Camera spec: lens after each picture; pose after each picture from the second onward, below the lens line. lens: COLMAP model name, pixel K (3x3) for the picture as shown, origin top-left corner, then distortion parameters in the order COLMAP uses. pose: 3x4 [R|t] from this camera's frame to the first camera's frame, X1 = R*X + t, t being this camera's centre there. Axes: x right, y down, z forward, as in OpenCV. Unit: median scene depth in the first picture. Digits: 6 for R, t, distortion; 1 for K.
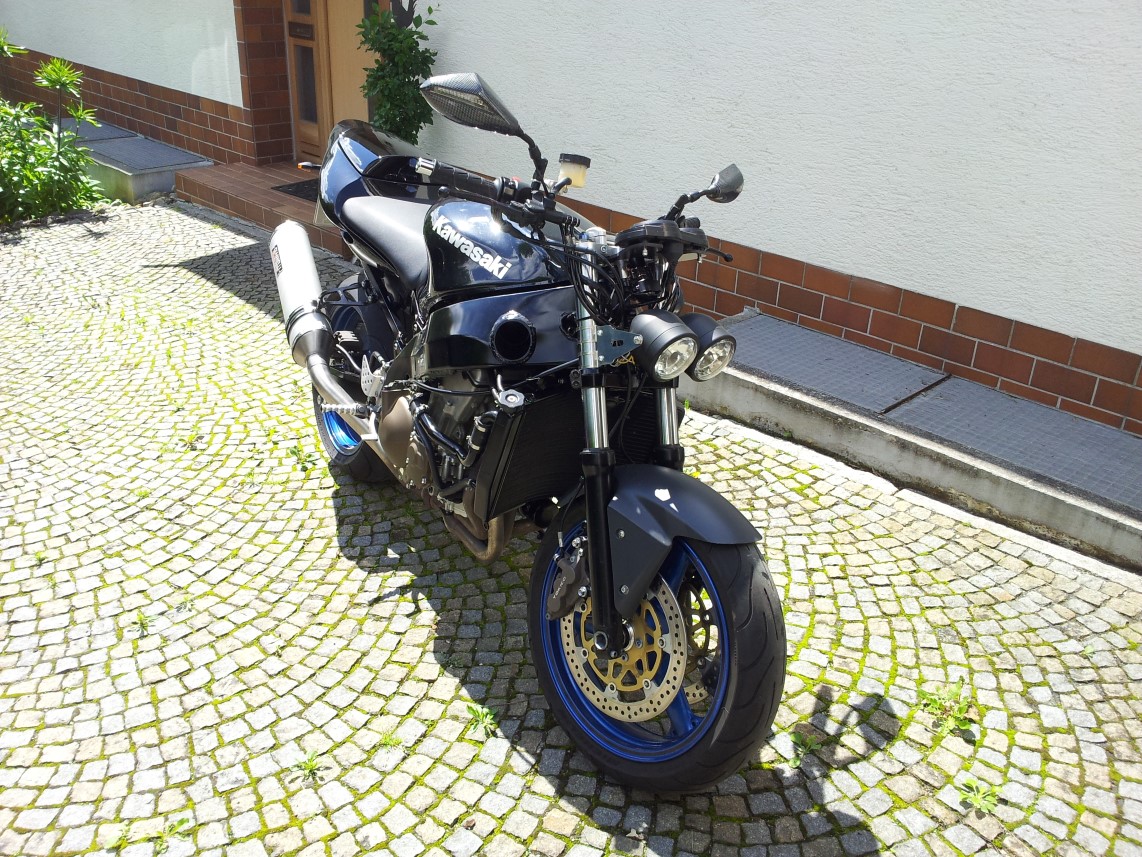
lens RADIAL K [[1007.9, 0, 566.2], [0, 1007.9, 423.4], [0, 0, 1]] dist [-0.010893, -0.019861]
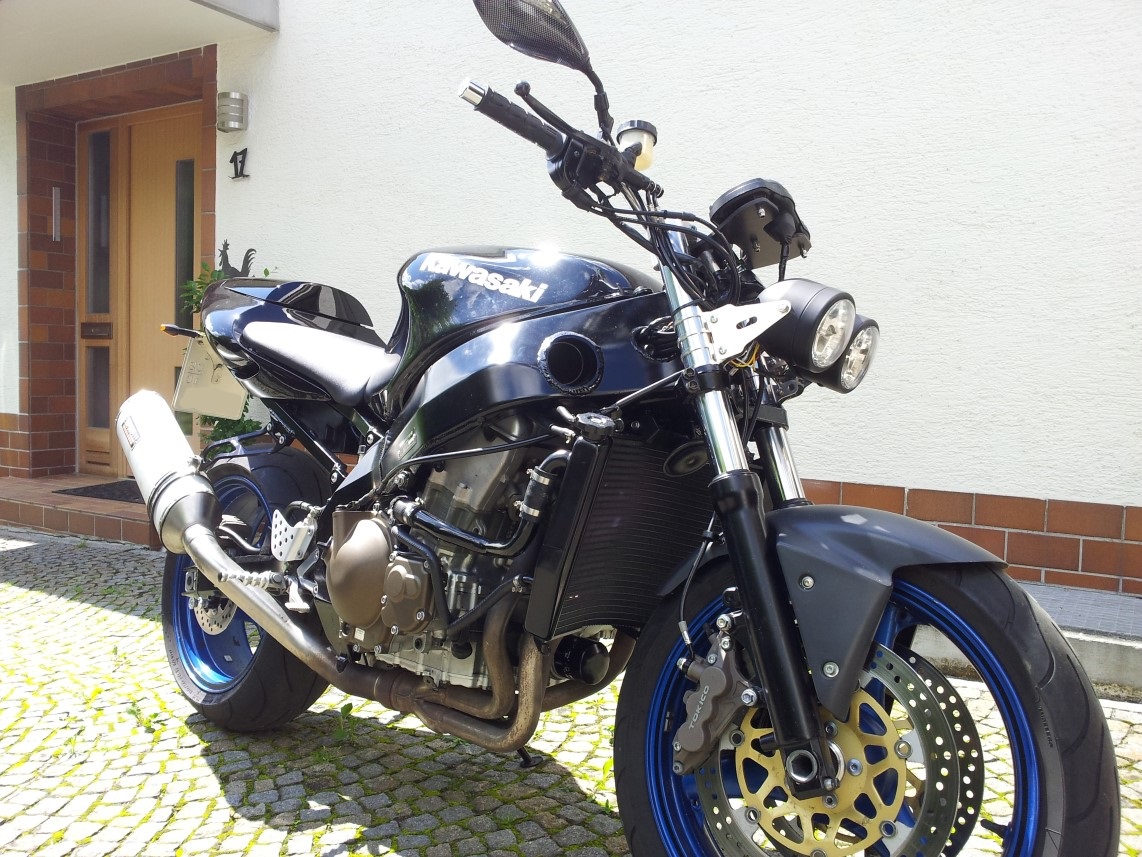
lens RADIAL K [[1007.9, 0, 566.2], [0, 1007.9, 423.4], [0, 0, 1]] dist [-0.010893, -0.019861]
pose [[0.970503, -0.027856, 0.239473, -0.150762], [0.115099, 0.926328, -0.358704, 0.139209], [-0.211838, 0.375686, 0.902211, 0.249274]]
